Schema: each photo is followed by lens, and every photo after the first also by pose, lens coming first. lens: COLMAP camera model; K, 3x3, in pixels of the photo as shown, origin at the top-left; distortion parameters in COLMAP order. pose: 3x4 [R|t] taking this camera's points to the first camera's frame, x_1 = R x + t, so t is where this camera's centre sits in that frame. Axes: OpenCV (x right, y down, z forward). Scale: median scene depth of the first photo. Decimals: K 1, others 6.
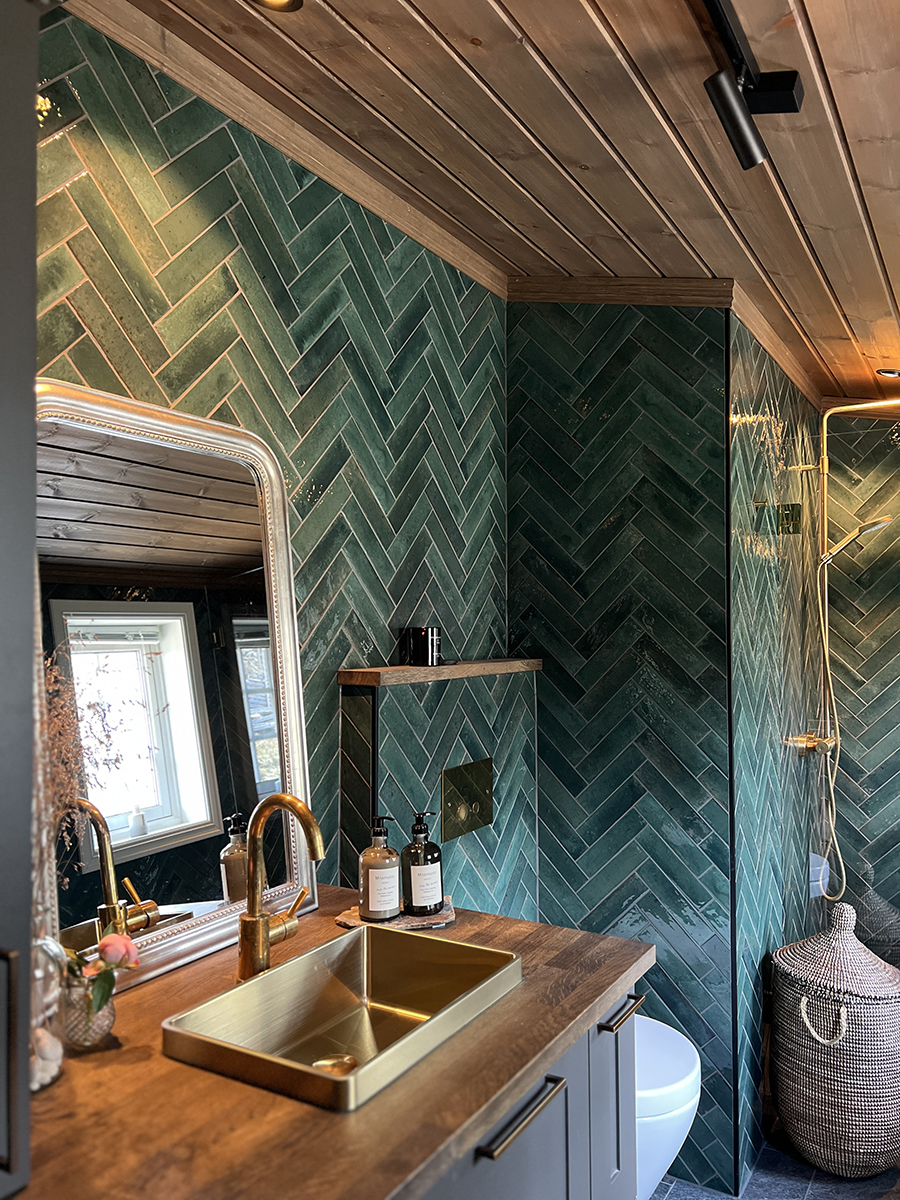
lens RADIAL K [[905.2, 0, 452.7], [0, 905.2, 606.7], [0, 0, 1]] dist [0.037151, -0.046226]
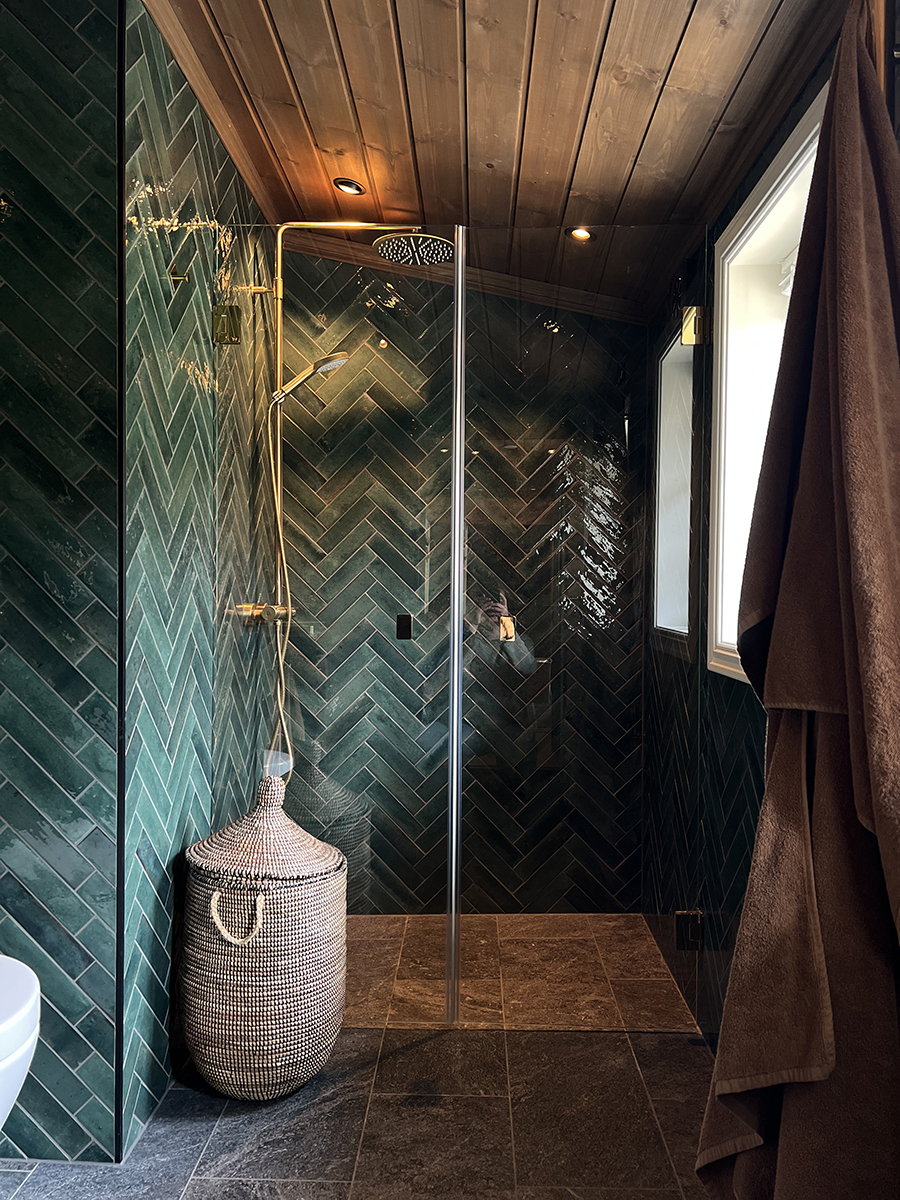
lens RADIAL K [[905.2, 0, 453.3], [0, 905.2, 596.2], [0, 0, 1]] dist [0.037151, -0.046226]
pose [[0.870320, 0.007236, 0.492434, 0.170575], [-0.024390, 0.999298, 0.028422, 0.139664], [-0.491883, -0.036747, 0.869886, 0.208466]]
